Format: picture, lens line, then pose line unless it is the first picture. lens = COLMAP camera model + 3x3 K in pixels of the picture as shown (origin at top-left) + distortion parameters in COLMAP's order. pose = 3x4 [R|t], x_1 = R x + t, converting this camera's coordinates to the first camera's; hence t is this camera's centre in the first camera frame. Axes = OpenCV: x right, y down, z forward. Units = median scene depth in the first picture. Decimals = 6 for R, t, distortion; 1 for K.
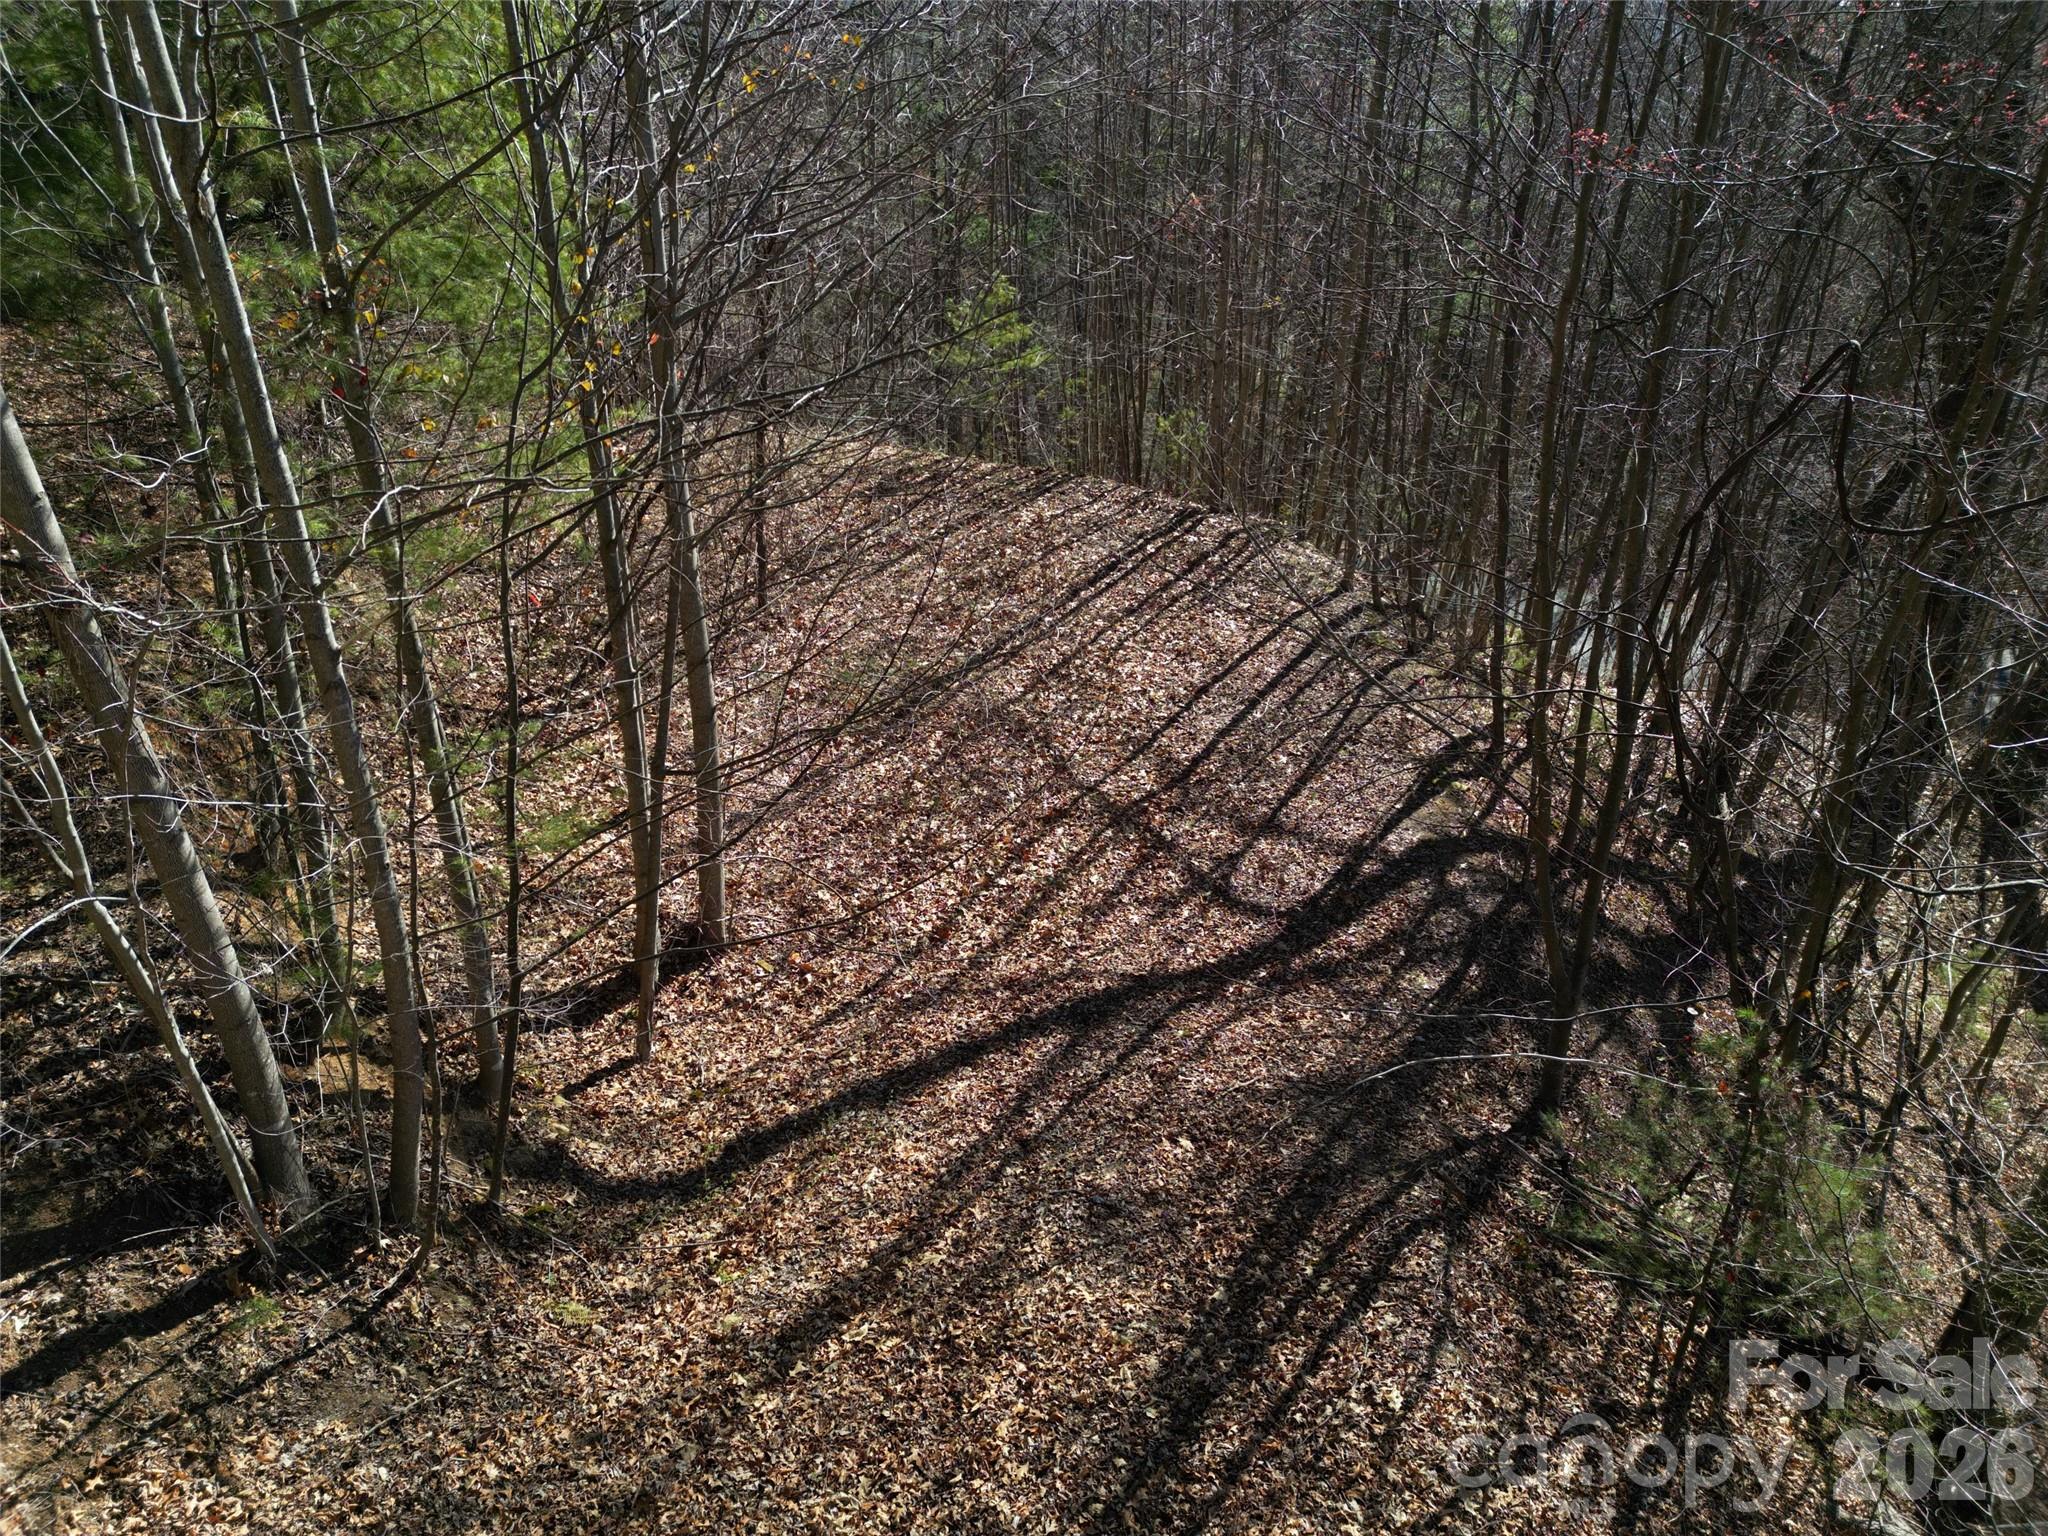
lens RADIAL K [[1422.1, 0, 1017.1], [0, 1422.1, 766.3], [0, 0, 1]] dist [0.097340, -0.104174]
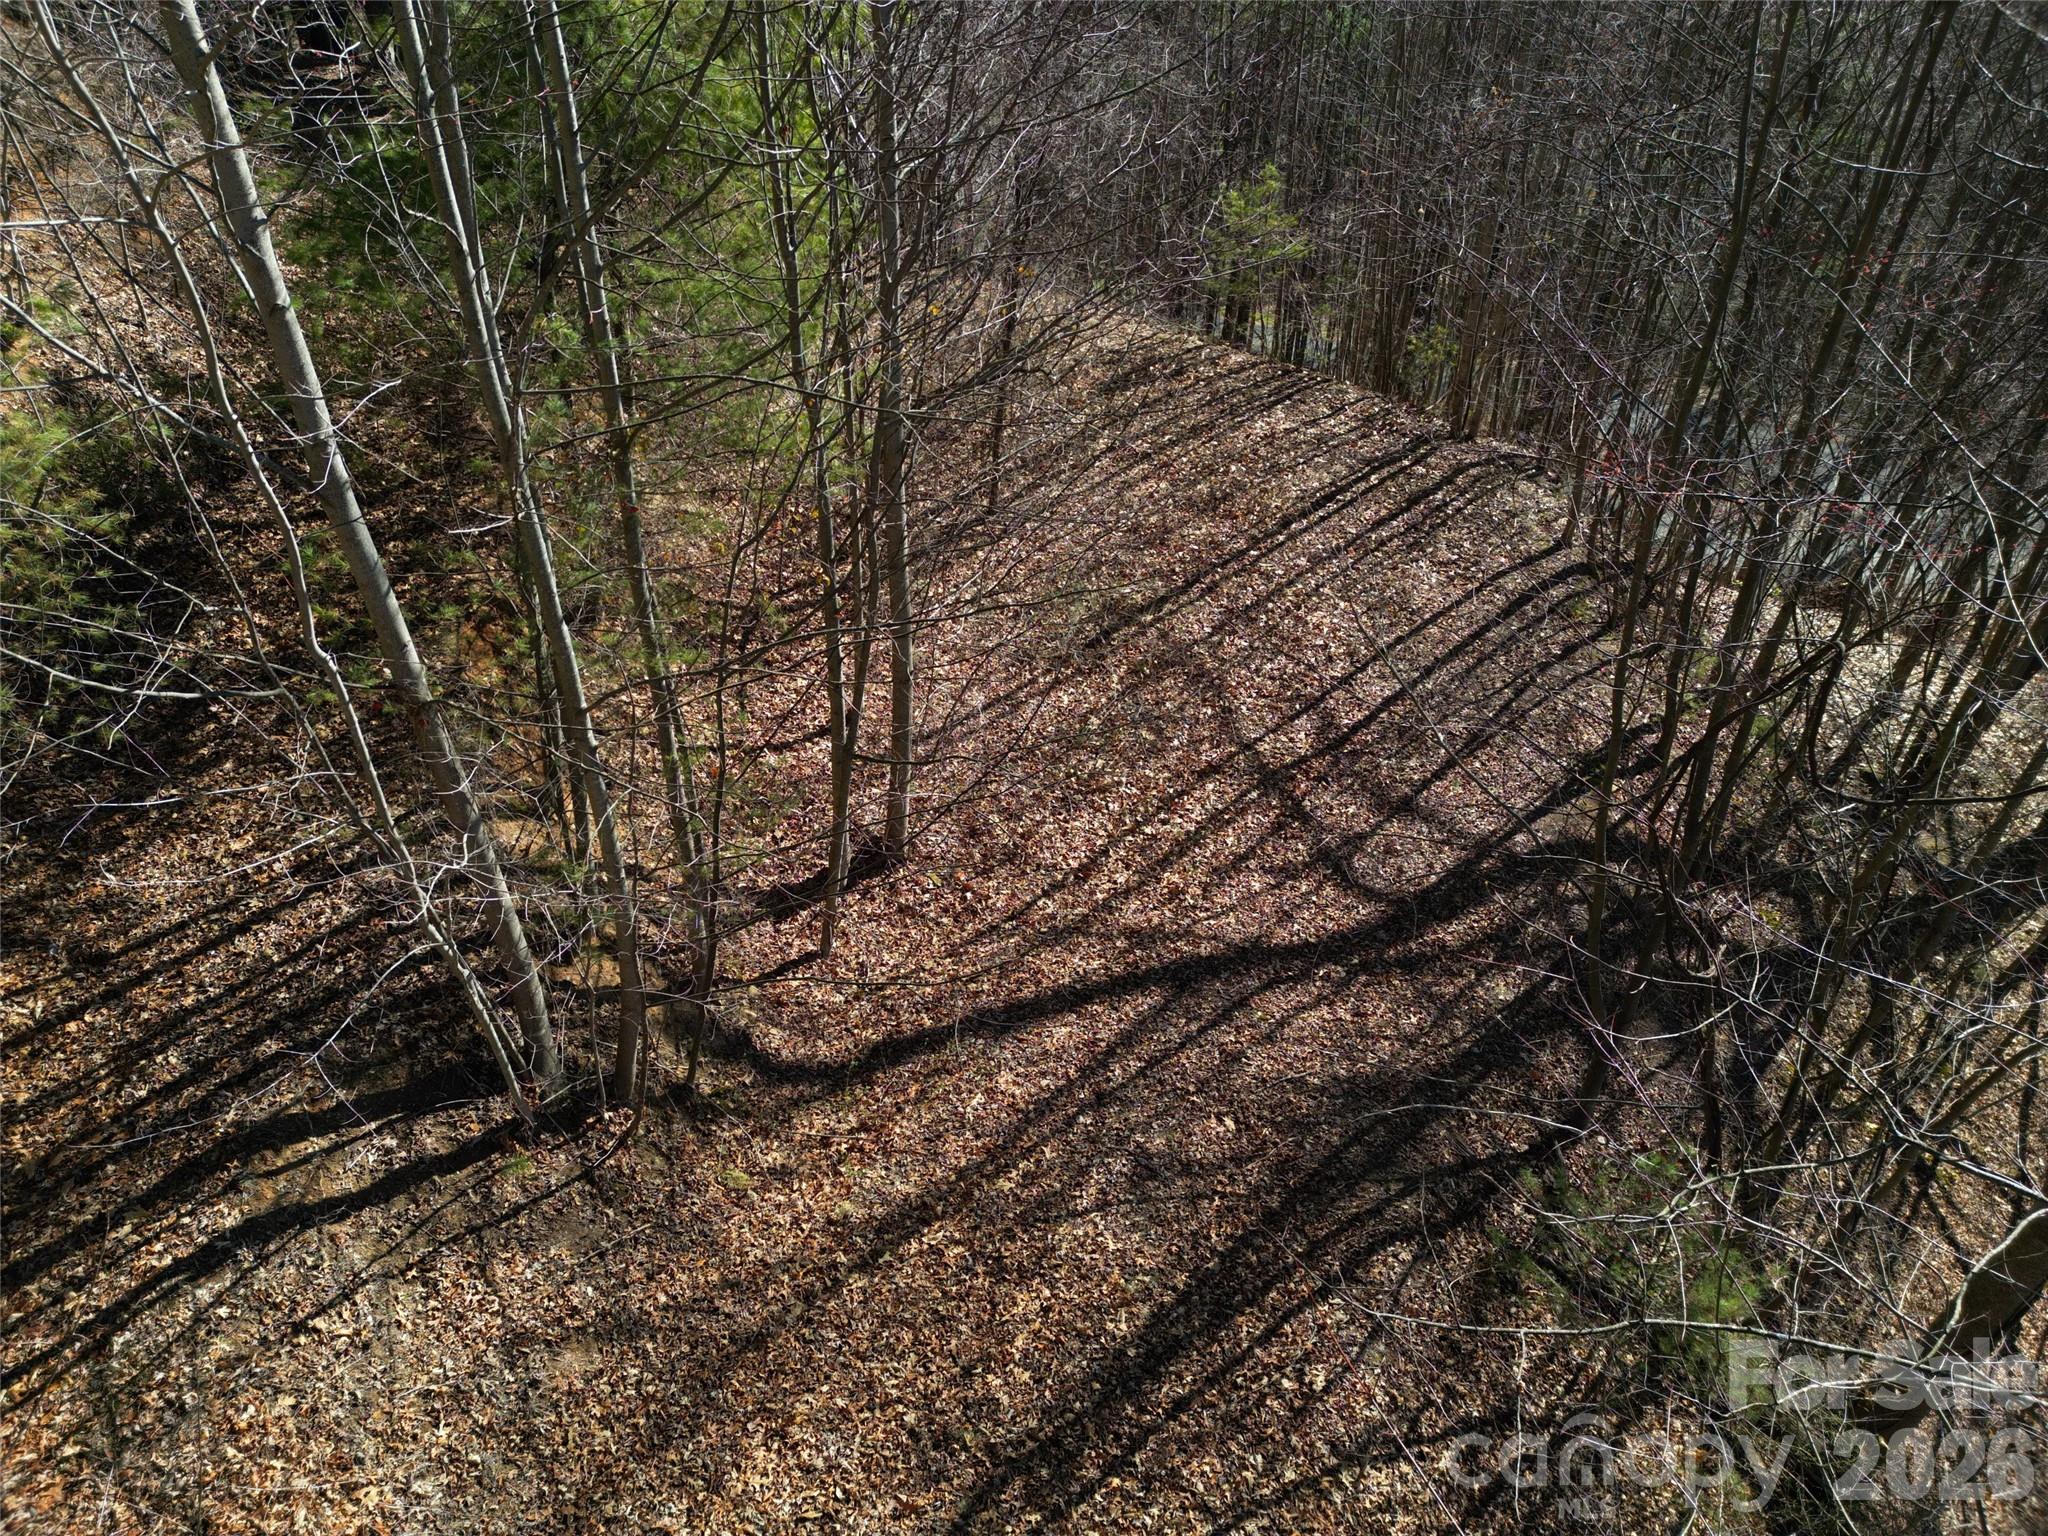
lens RADIAL K [[1422.1, 0, 1017.1], [0, 1422.1, 766.3], [0, 0, 1]] dist [0.097340, -0.104174]
pose [[0.975106, 0.145491, -0.167335, 0.077980], [-0.115588, 0.977517, 0.176350, -0.174501], [0.189231, -0.152618, 0.970000, -0.129582]]
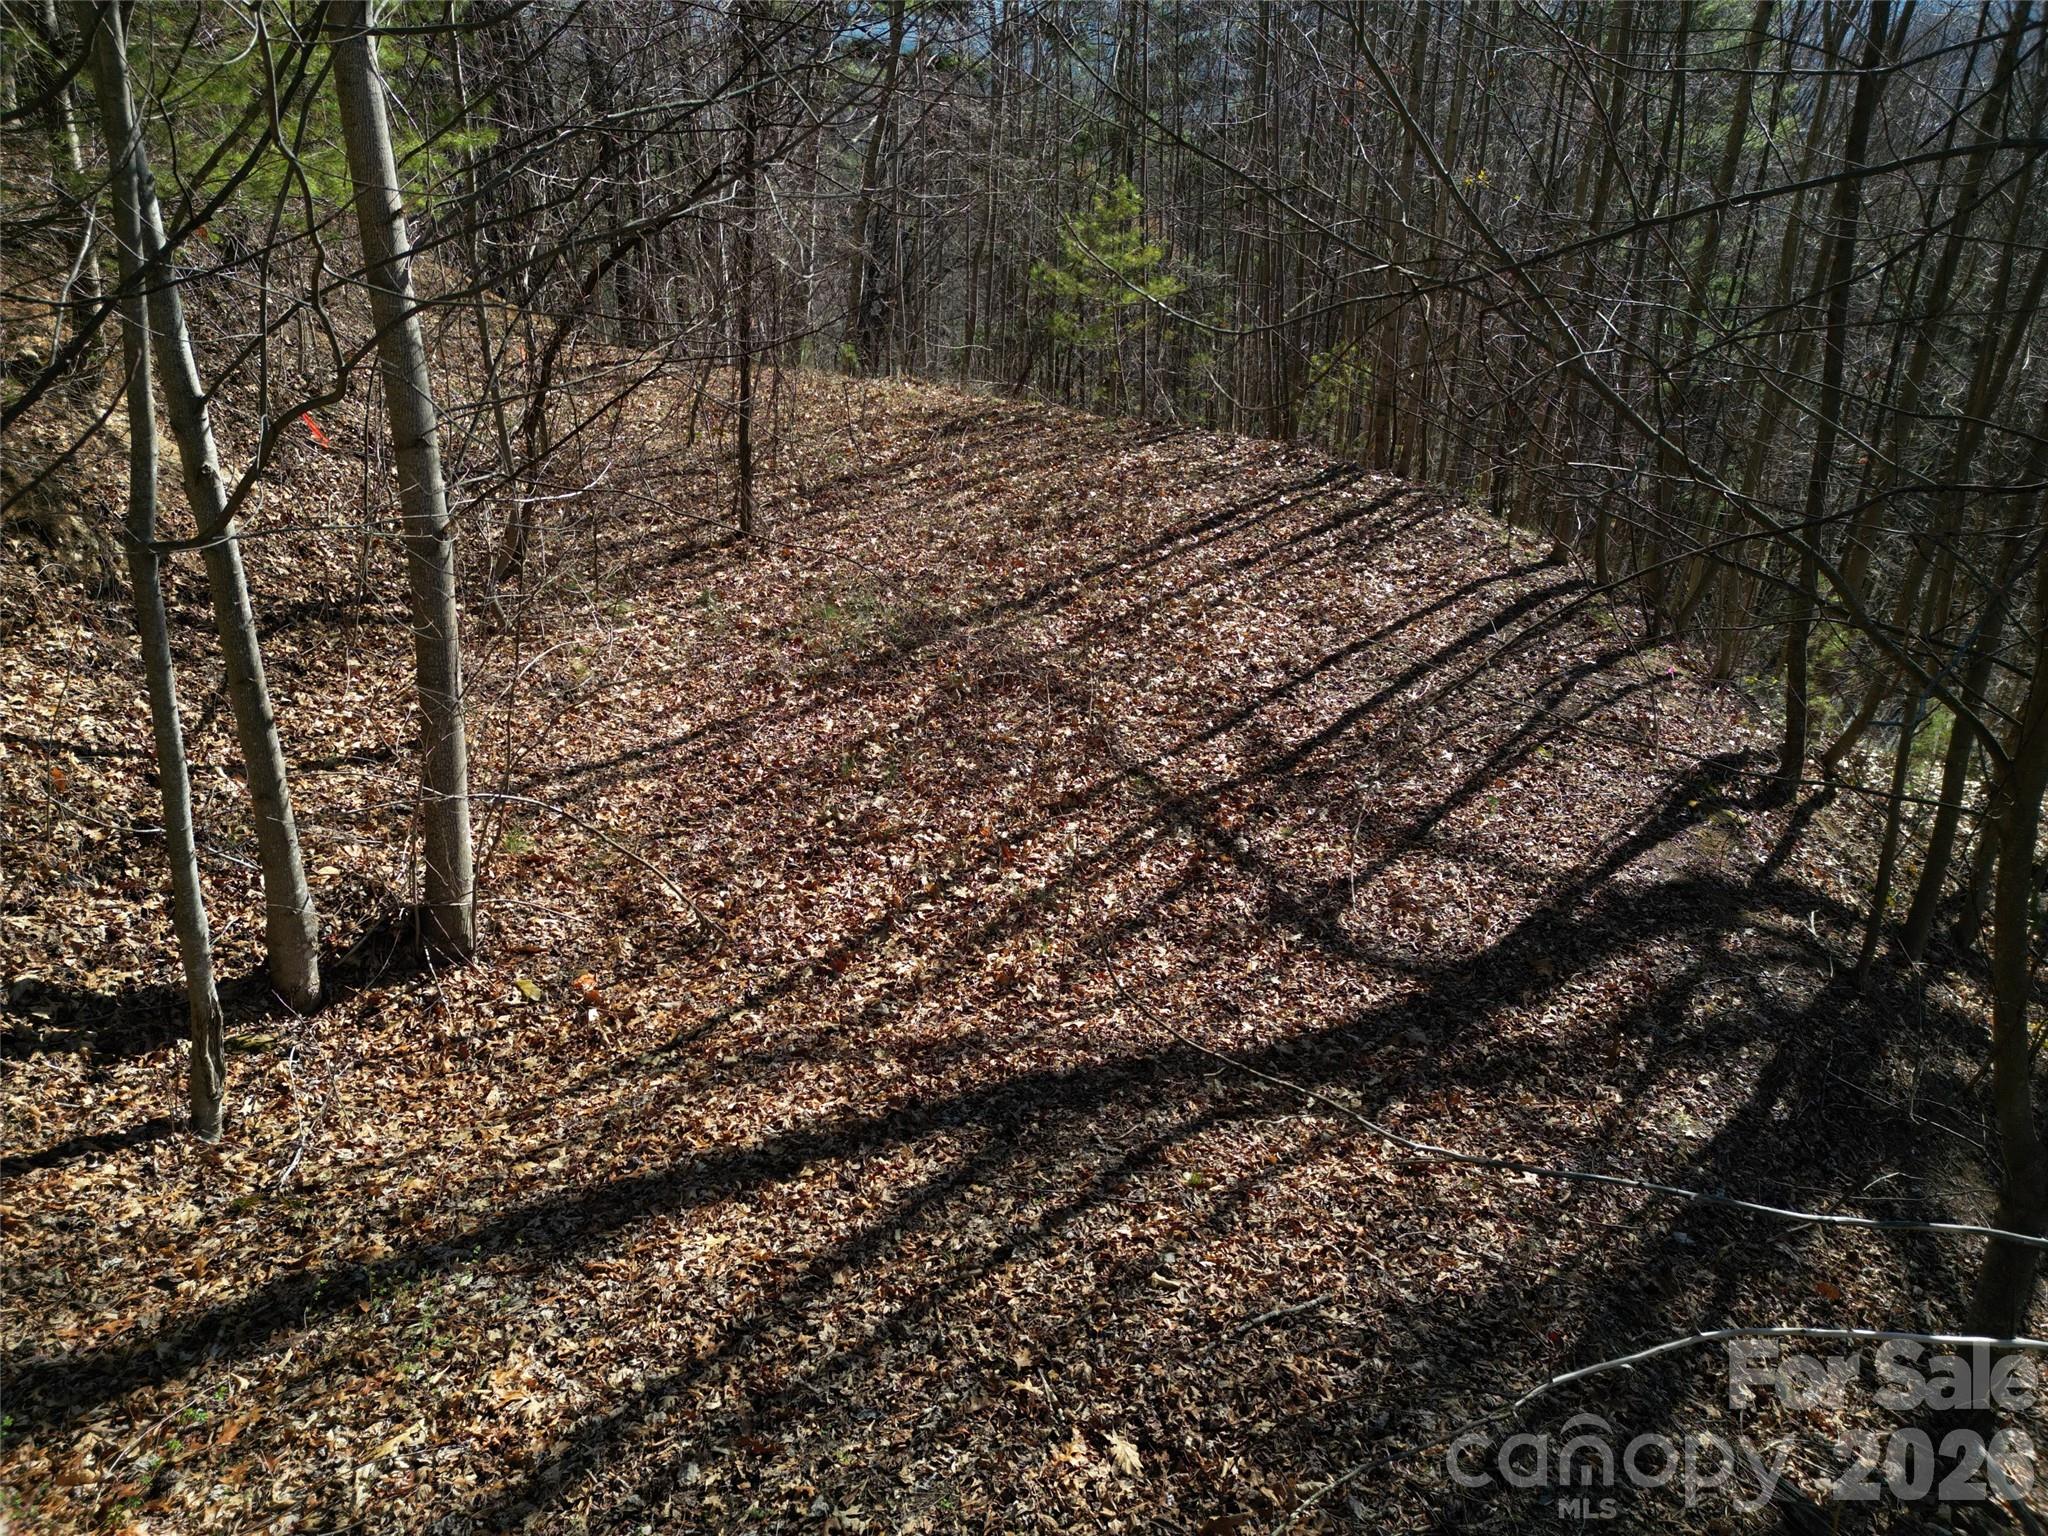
lens RADIAL K [[1422.8, 0, 1020.1], [0, 1422.8, 768.9], [0, 0, 1]] dist [0.074786, -0.066316]
pose [[0.990273, 0.067956, -0.121414, 0.096059], [-0.075763, 0.995265, -0.060883, 0.070795], [0.116702, 0.069489, 0.990733, 0.433019]]
